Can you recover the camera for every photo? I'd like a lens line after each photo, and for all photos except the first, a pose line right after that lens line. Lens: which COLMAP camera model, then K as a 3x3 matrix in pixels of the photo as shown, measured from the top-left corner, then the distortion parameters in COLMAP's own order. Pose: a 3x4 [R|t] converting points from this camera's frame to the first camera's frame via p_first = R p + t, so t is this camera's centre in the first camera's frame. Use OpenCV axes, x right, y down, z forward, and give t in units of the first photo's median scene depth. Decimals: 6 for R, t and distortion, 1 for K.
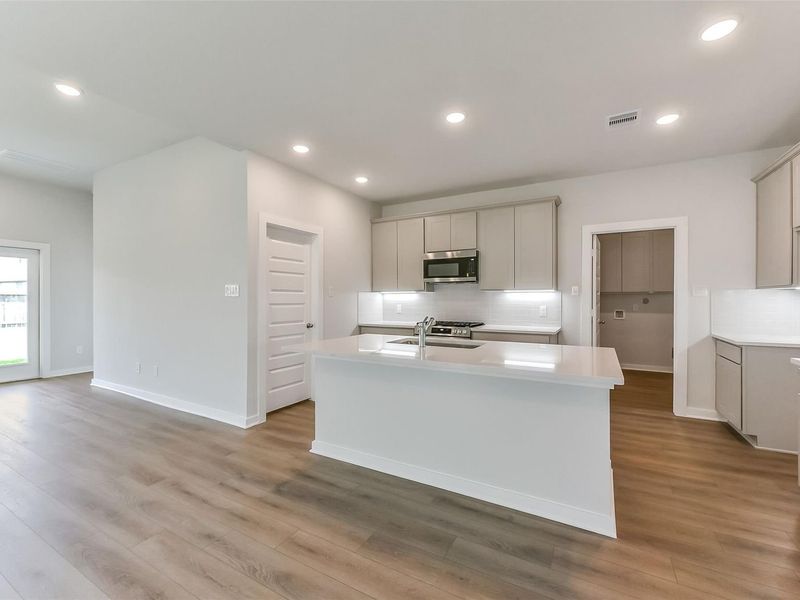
lens RADIAL K [[351.8, 0, 403.3], [0, 351.8, 302.2], [0, 0, 1]] dist [0.002688, 0.000442]
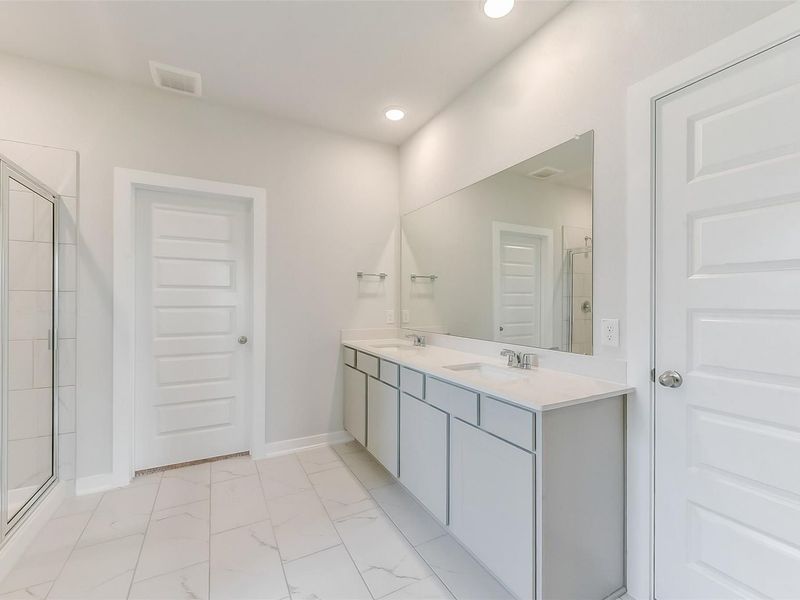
lens RADIAL K [[356.8, 0, 399.2], [0, 356.8, 302.4], [0, 0, 1]] dist [0.001058, 0.000313]
pose [[0.840378, 0.000556, -0.542000, 0.322928], [-0.005372, 0.999959, -0.007303, 0.000361], [0.541973, 0.009049, 0.840347, 0.589705]]
